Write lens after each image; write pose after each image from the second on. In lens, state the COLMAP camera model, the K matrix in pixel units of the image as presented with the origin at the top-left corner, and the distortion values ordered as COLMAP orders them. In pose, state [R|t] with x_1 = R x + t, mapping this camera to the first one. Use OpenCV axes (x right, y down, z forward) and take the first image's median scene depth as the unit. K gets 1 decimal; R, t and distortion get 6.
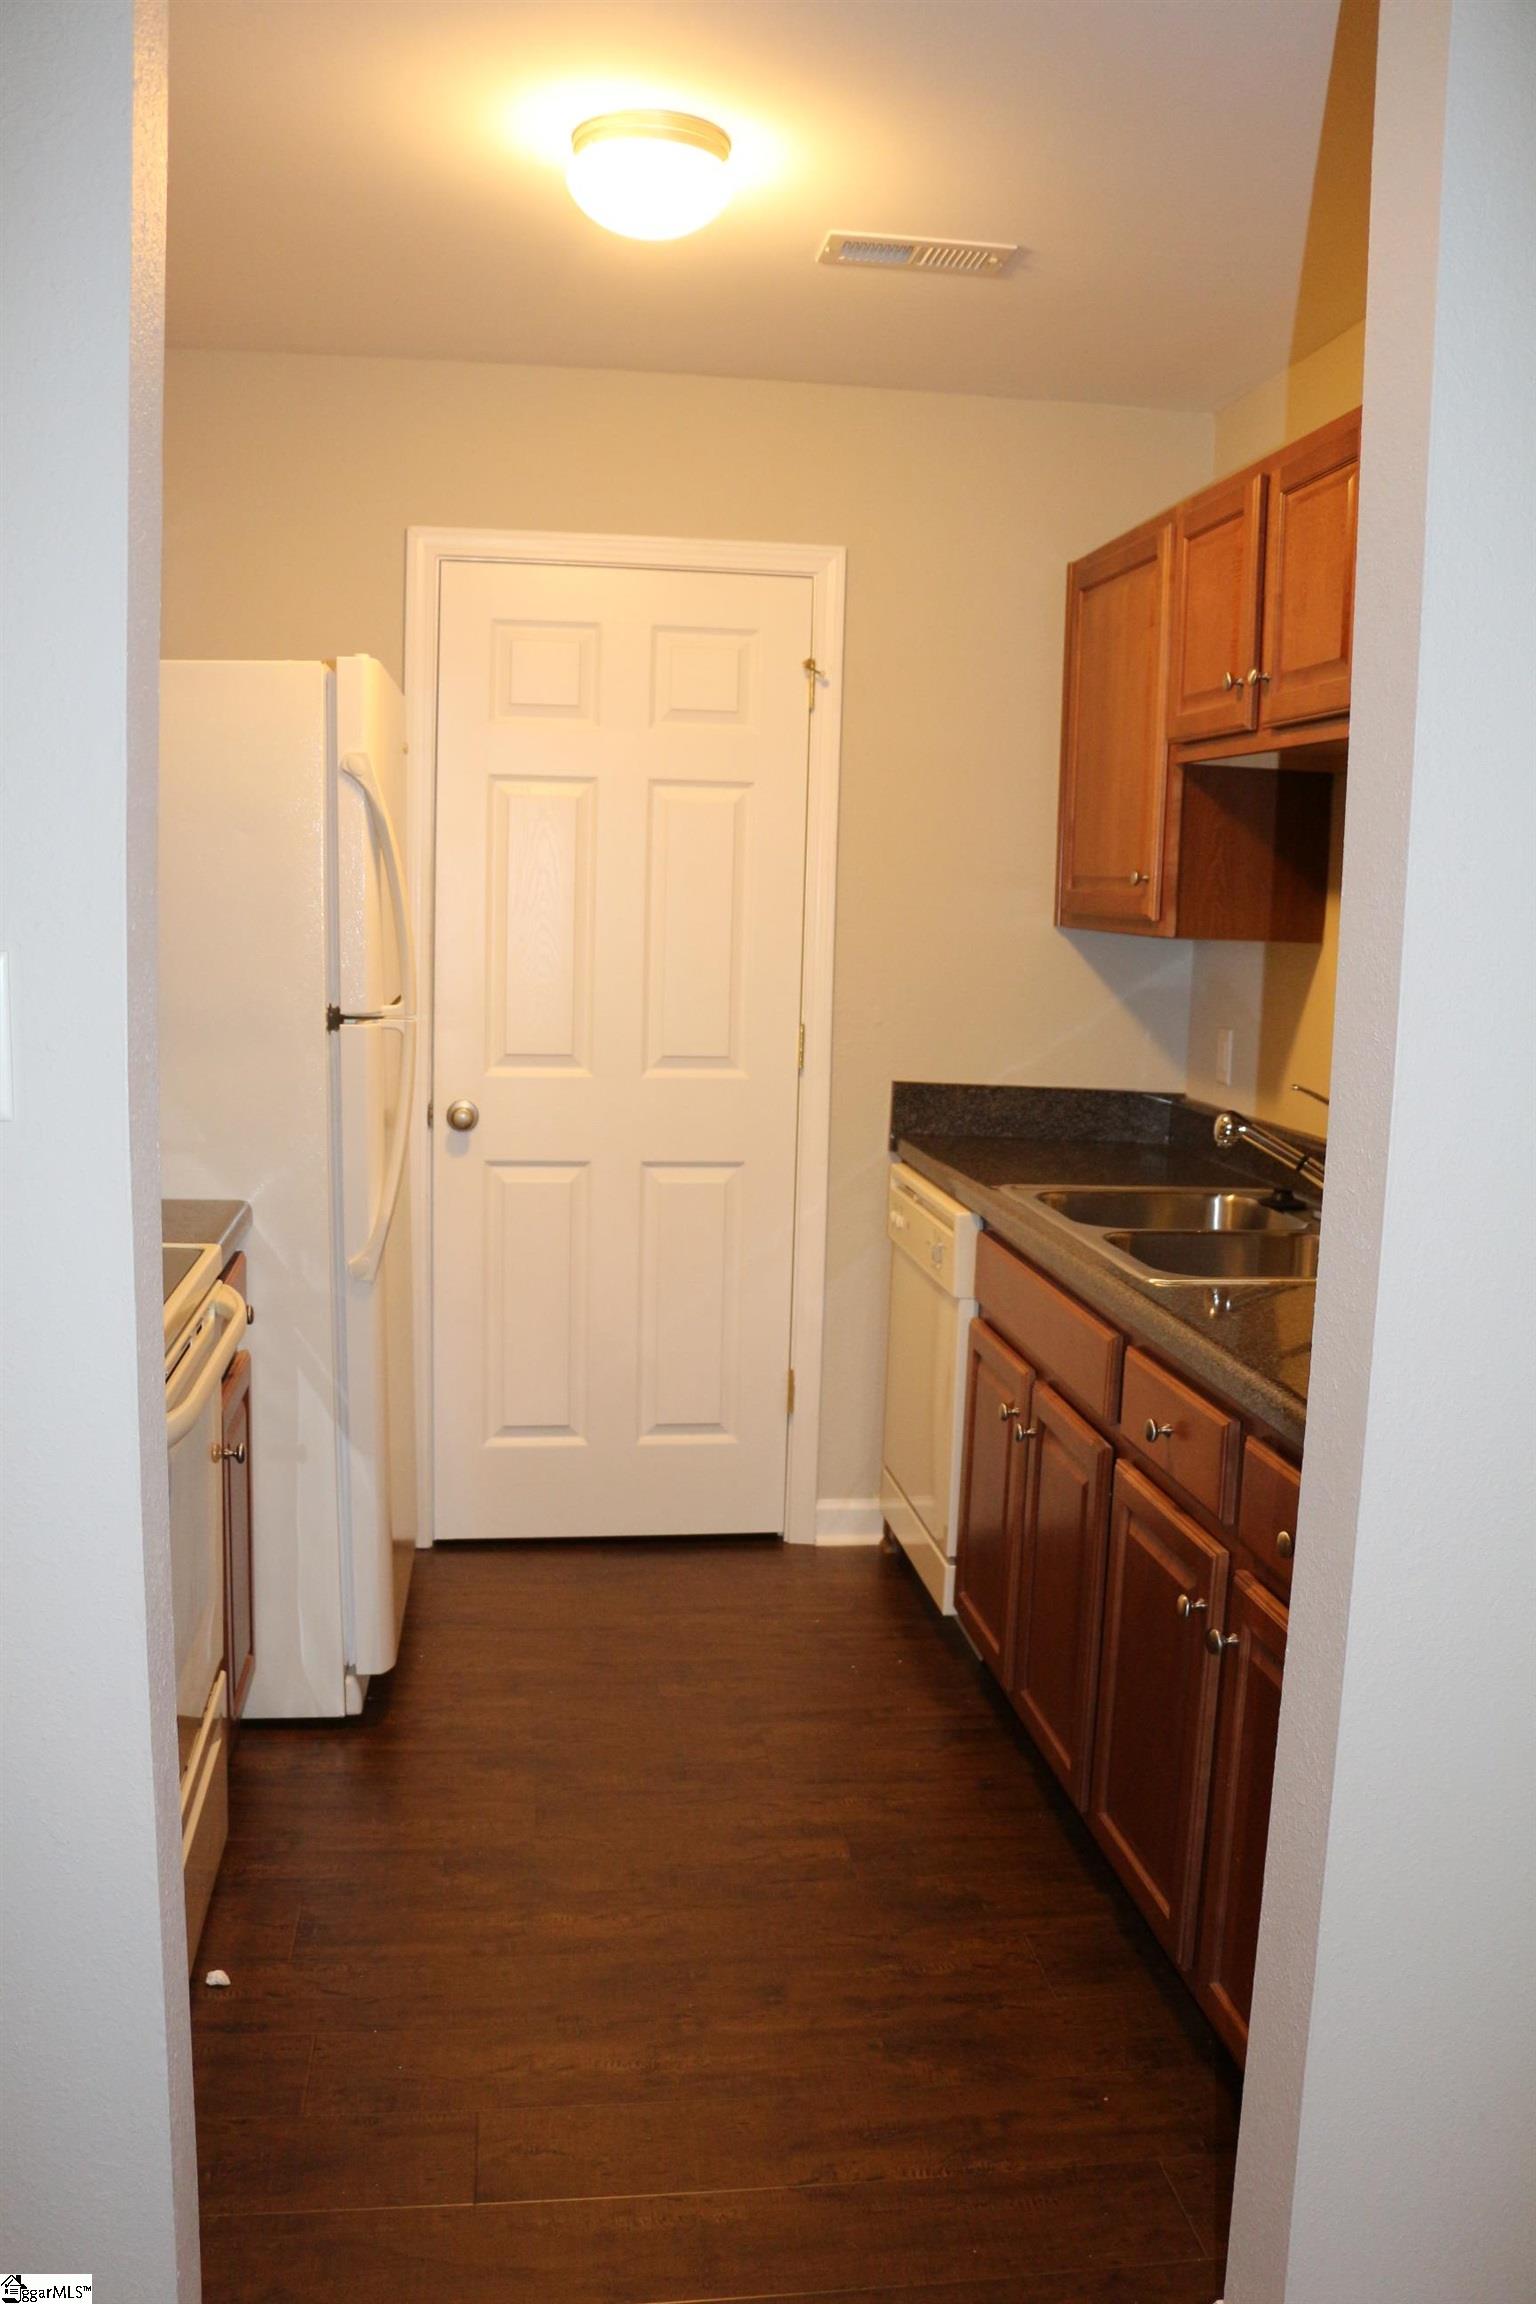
lens RADIAL K [[1900.0, 0, 768.0], [0, 1900.0, 1152.0], [0, 0, 1]] dist [-0.179183, 0.160885]
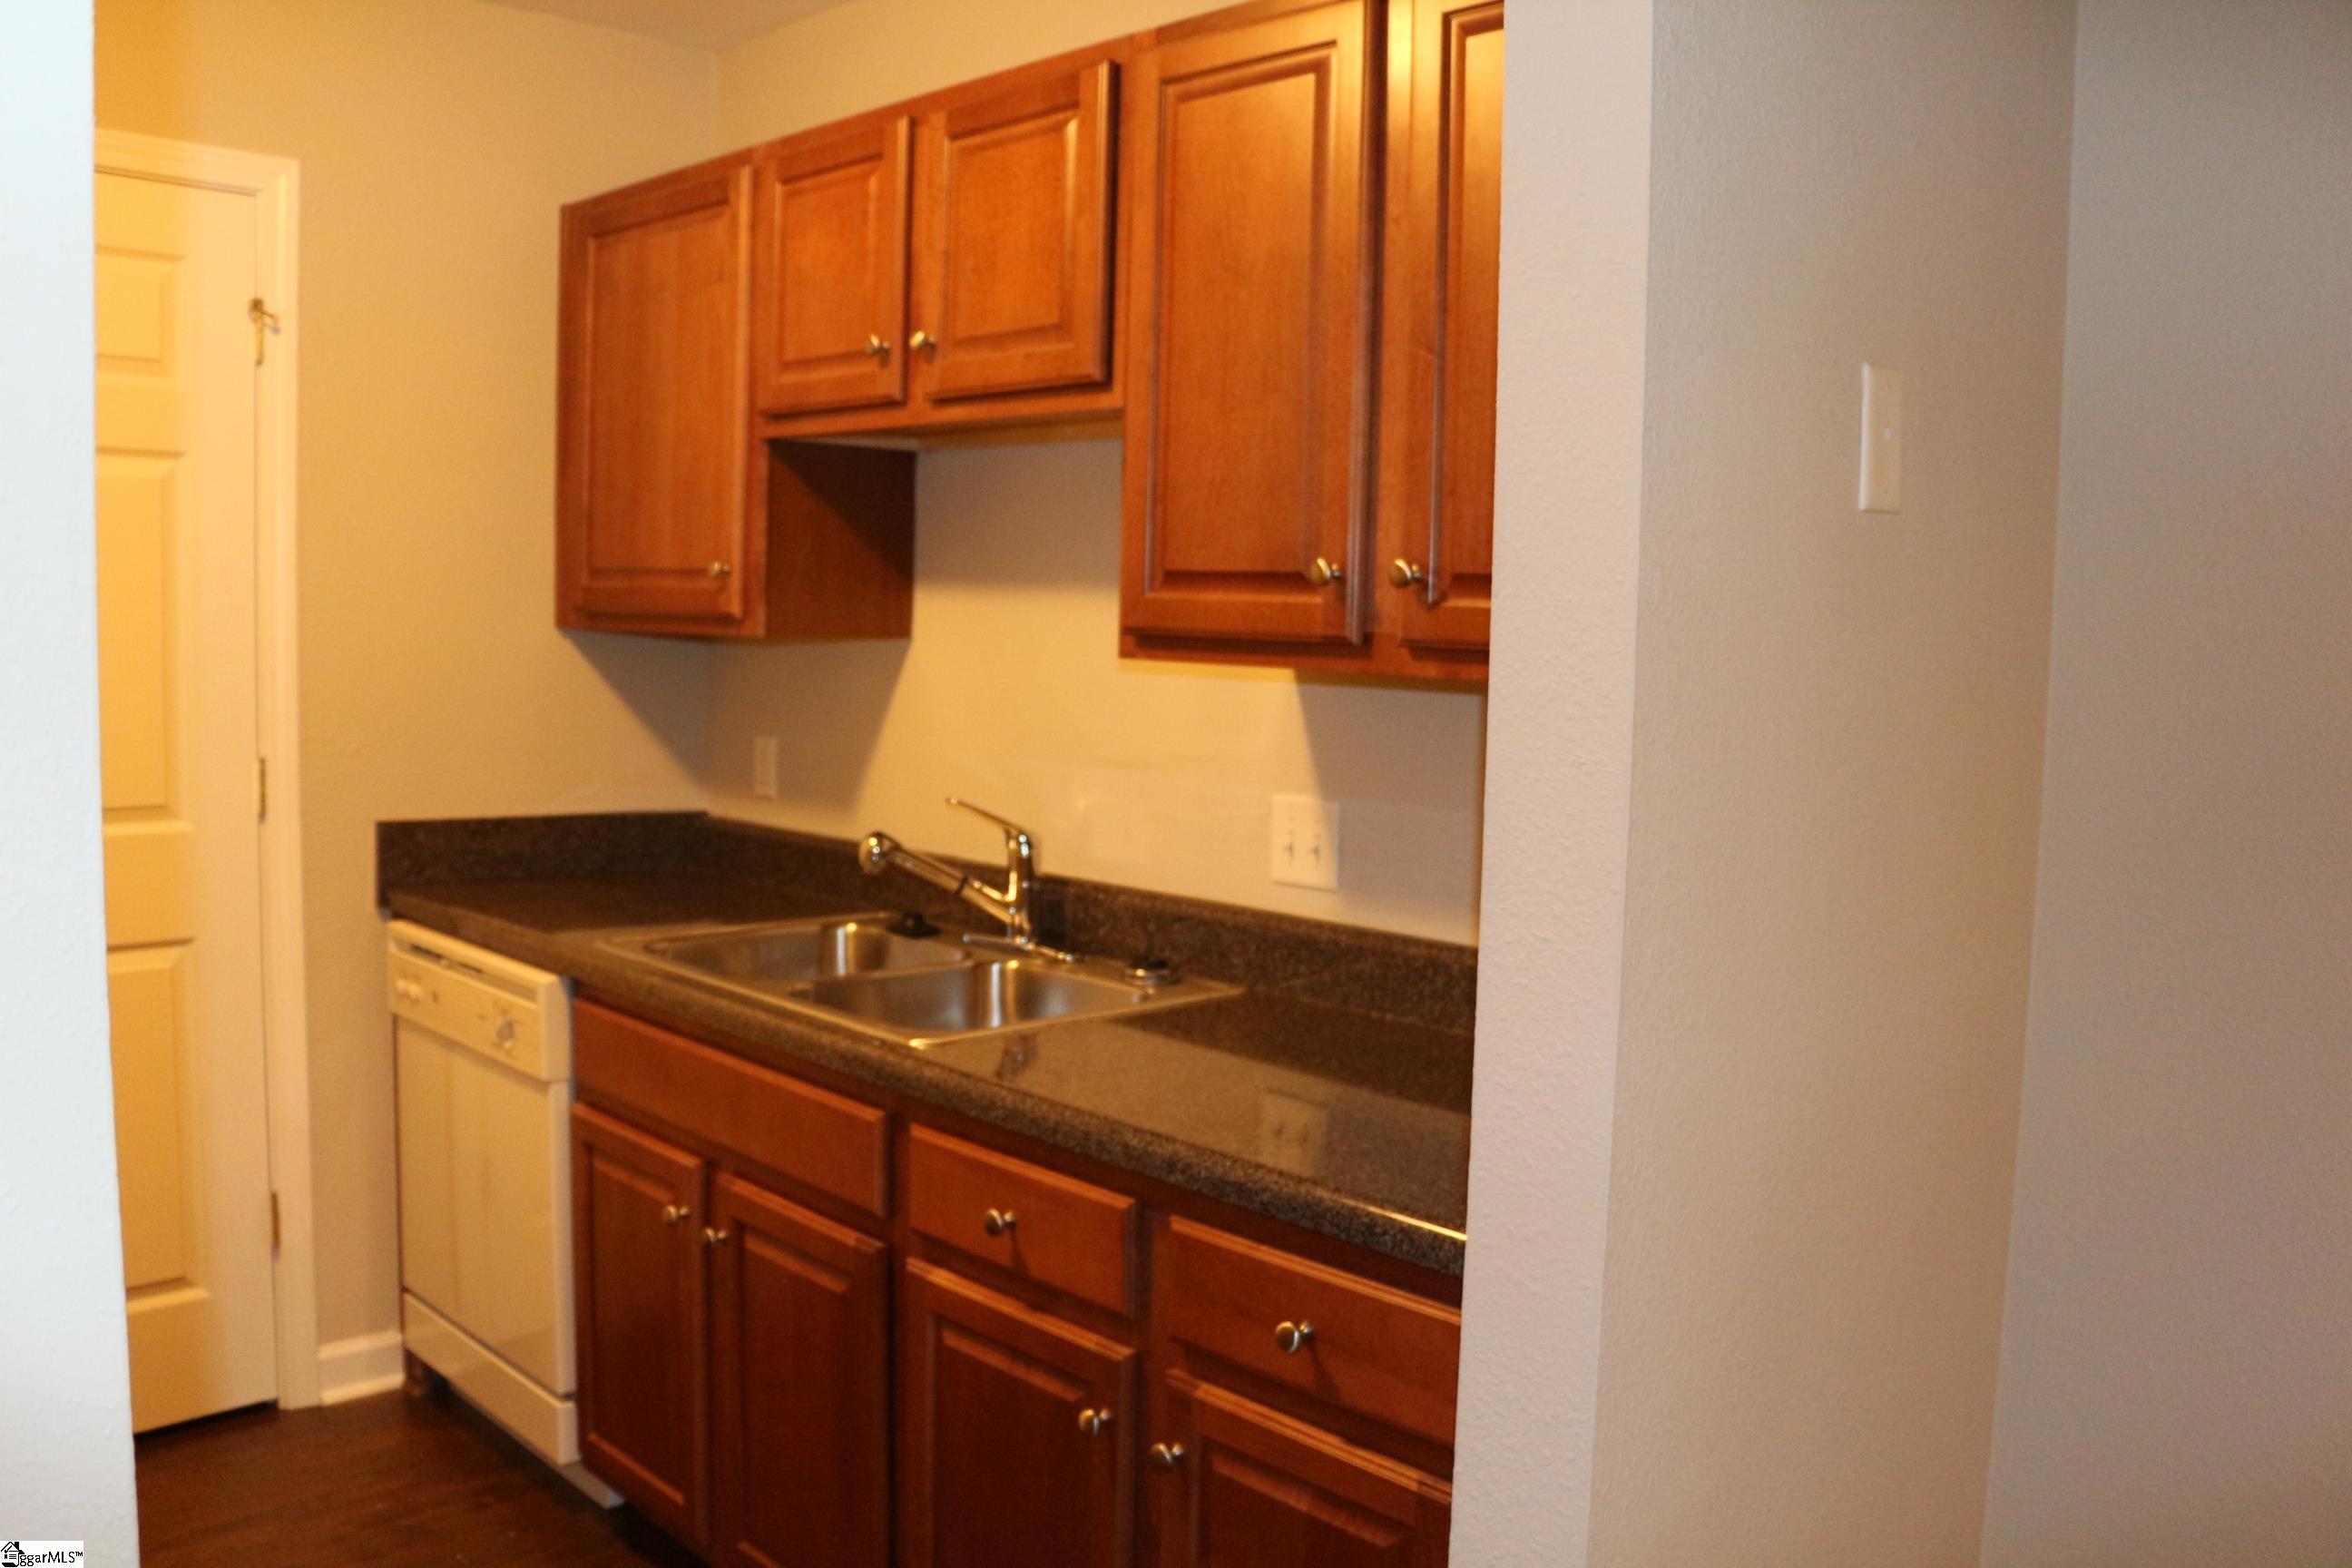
lens RADIAL K [[1939.6, 0, 1176.0], [0, 1939.6, 784.0], [0, 0, 1]] dist [-0.179183, 0.160885]
pose [[0.810342, -0.061737, 0.582696, -0.149089], [0.079565, 0.996817, -0.005035, -0.025427], [-0.580531, 0.050442, 0.812674, 0.161330]]
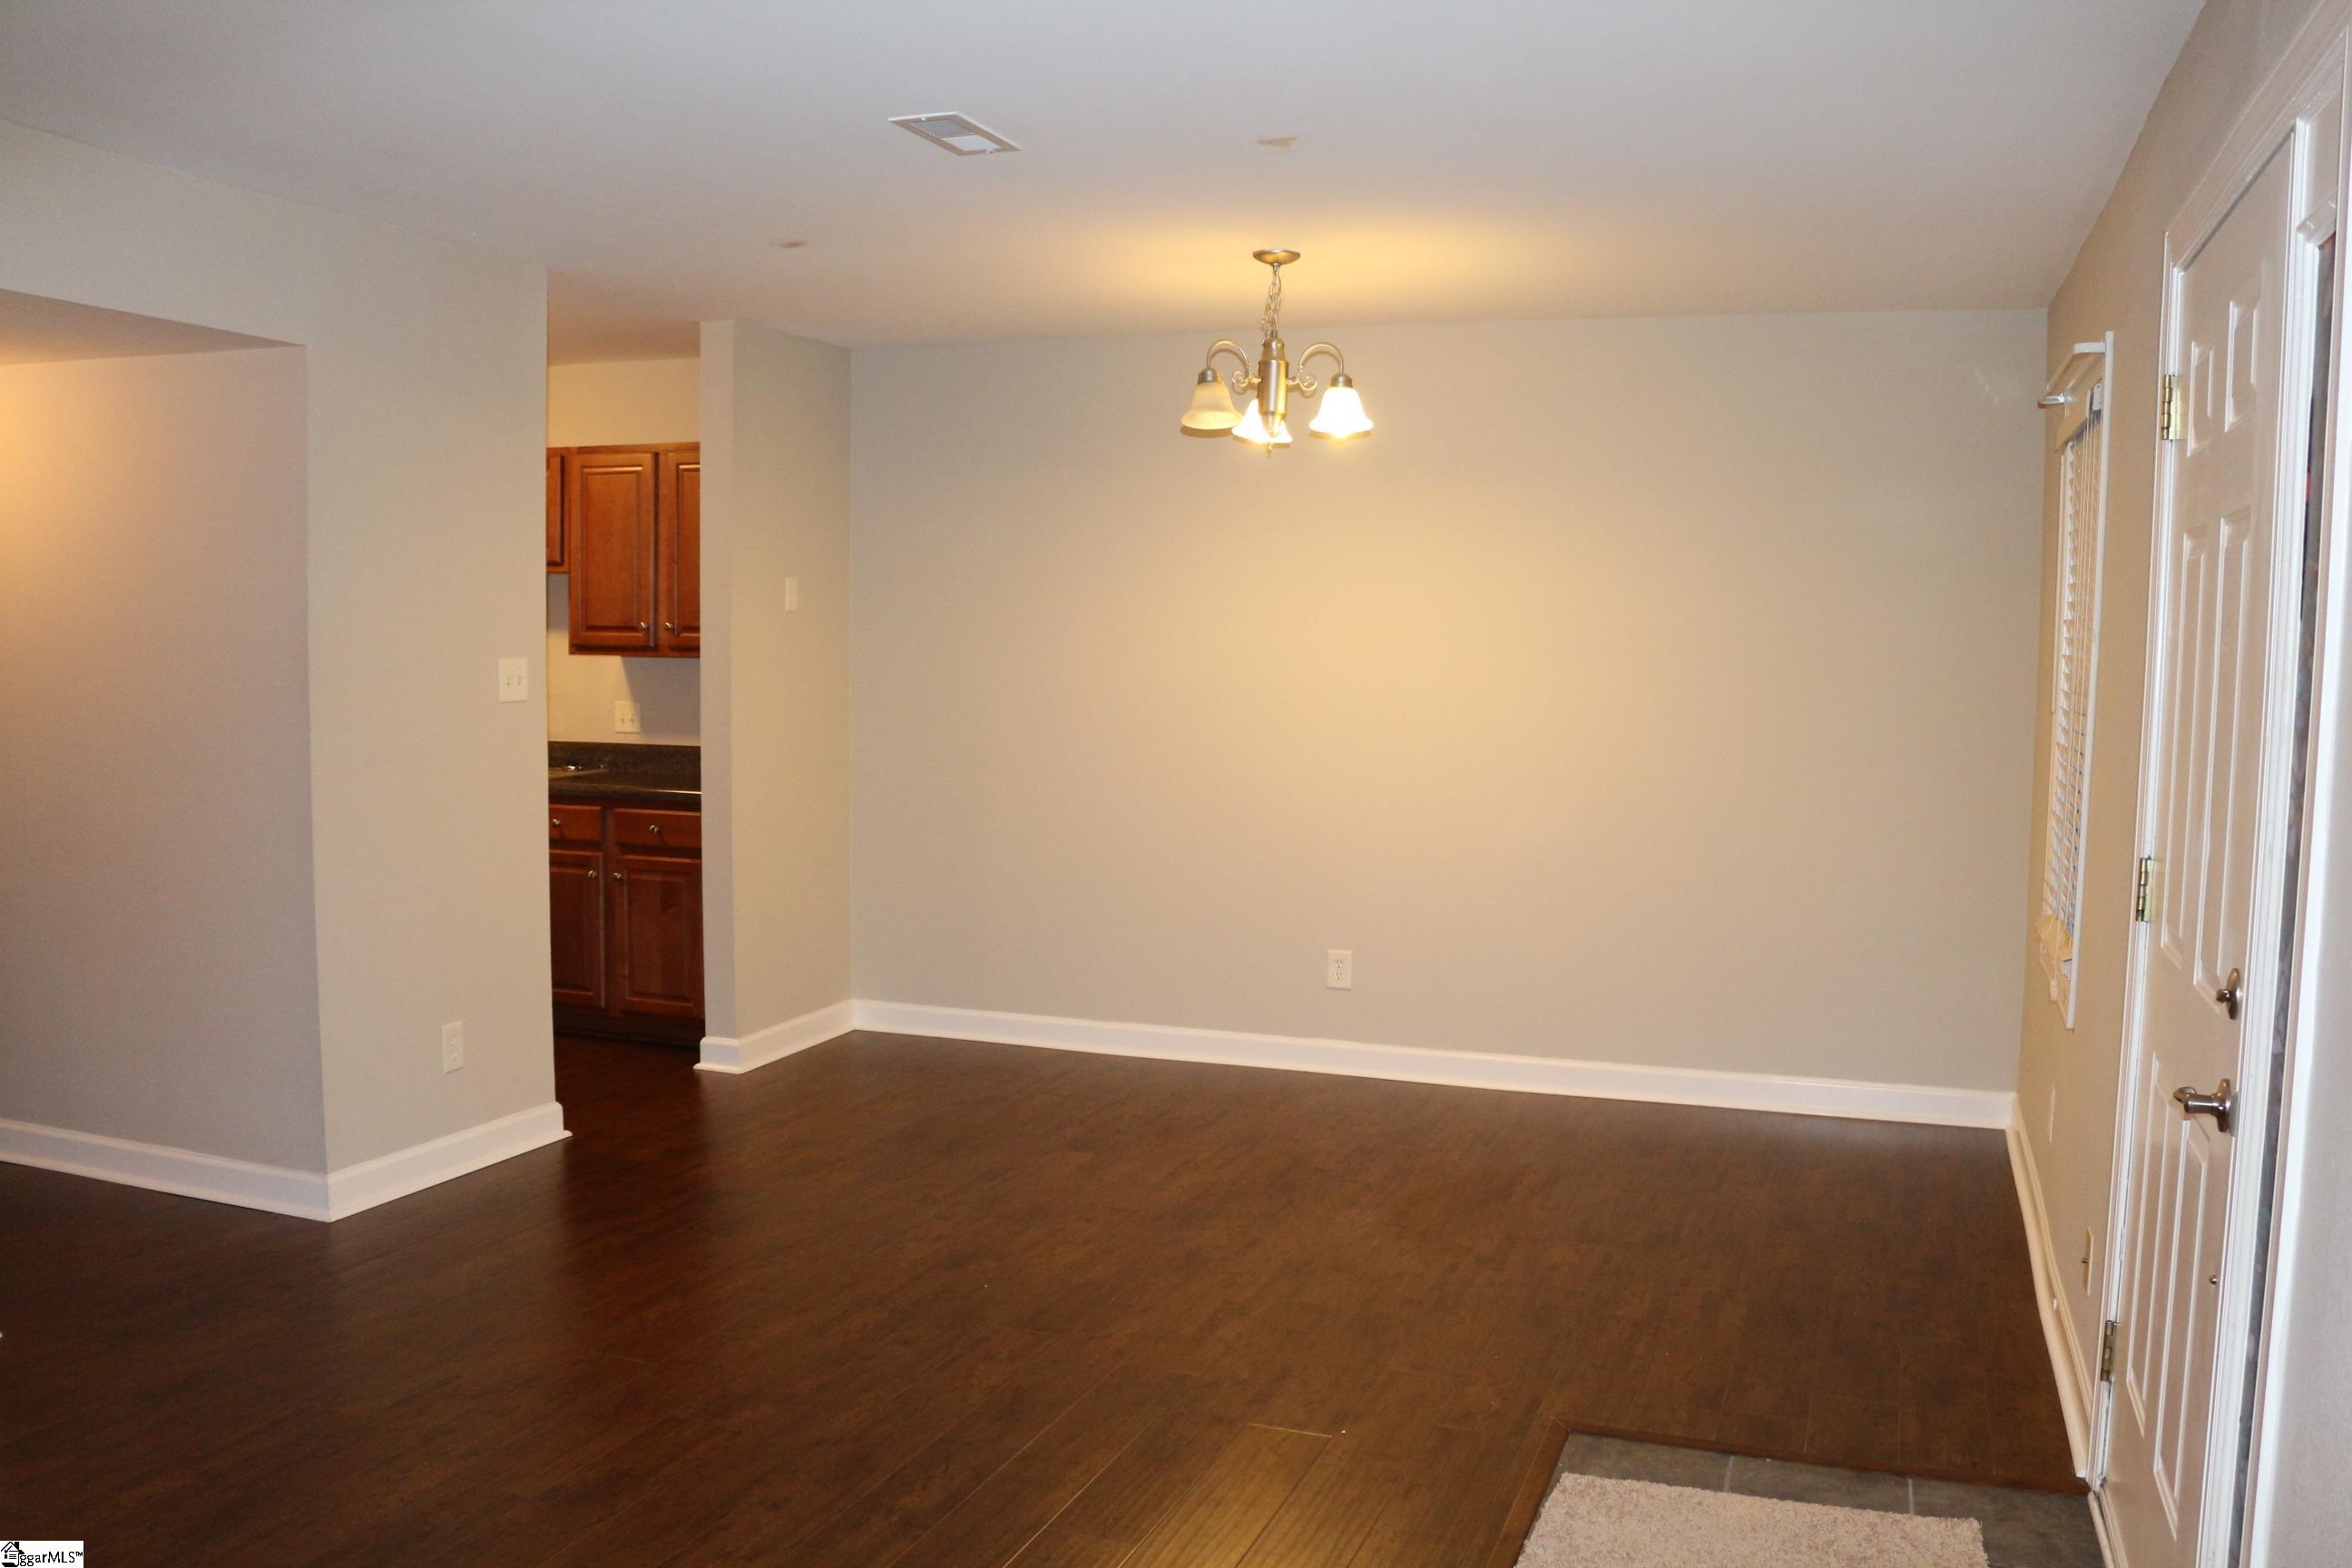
lens RADIAL K [[1939.6, 0, 1176.0], [0, 1939.6, 784.0], [0, 0, 1]] dist [-0.179183, 0.160885]
pose [[0.474680, -0.083124, 0.876225, -1.233955], [0.119602, 0.992388, 0.029352, 0.078681], [-0.871995, 0.090865, 0.481008, -0.789699]]
